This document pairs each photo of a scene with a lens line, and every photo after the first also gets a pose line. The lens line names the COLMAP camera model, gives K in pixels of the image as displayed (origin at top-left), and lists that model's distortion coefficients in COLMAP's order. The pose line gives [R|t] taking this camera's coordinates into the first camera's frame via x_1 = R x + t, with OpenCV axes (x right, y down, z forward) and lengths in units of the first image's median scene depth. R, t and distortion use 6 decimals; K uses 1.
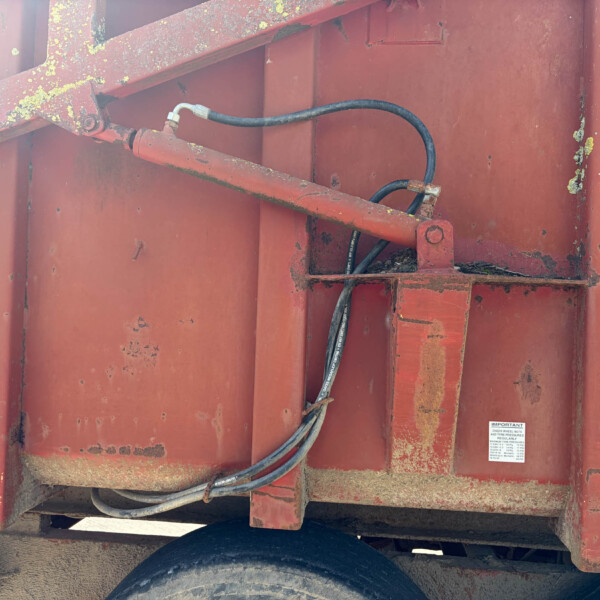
lens RADIAL K [[576.4, 0, 300.0], [0, 576.4, 300.0], [0, 0, 1]] dist [0.020589, -0.005621]
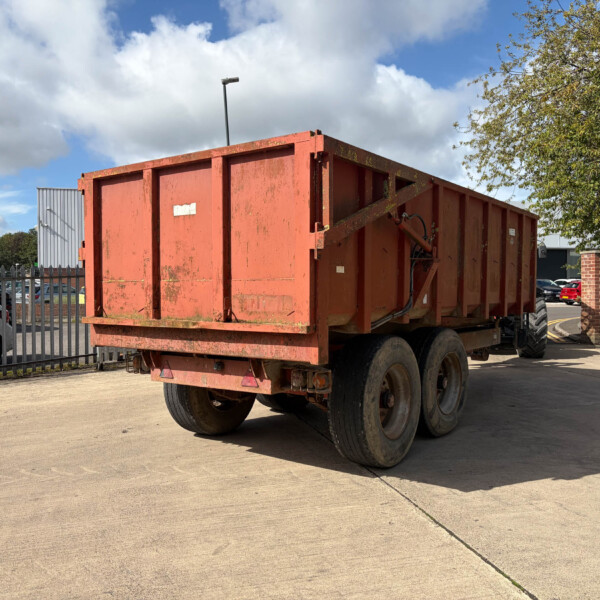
lens RADIAL K [[576.4, 0, 300.0], [0, 576.4, 300.0], [0, 0, 1]] dist [0.020589, -0.005621]
pose [[0.510554, -0.052180, 0.858261, -3.736438], [0.000530, 0.998176, 0.060371, 0.005484], [-0.859846, -0.030368, 0.509650, -0.345006]]
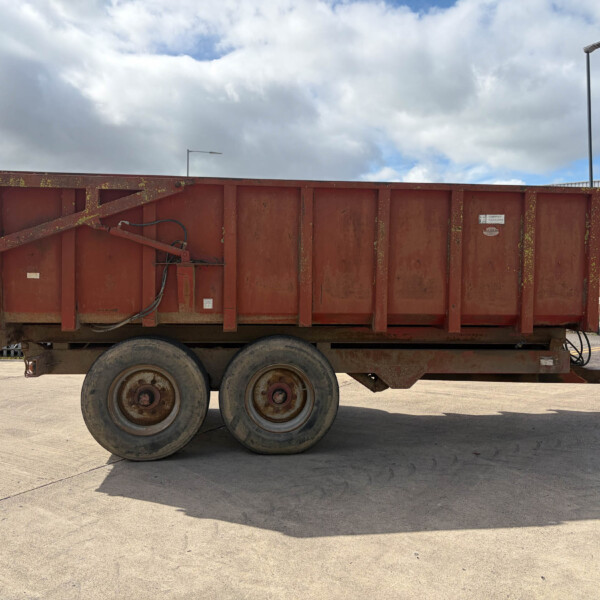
lens RADIAL K [[576.4, 0, 300.0], [0, 576.4, 300.0], [0, 0, 1]] dist [0.020589, -0.005621]
pose [[0.974953, -0.027775, 0.220669, 0.097137], [0.015196, 0.998172, 0.058500, -0.007427], [-0.221890, -0.053682, 0.973593, -3.130769]]
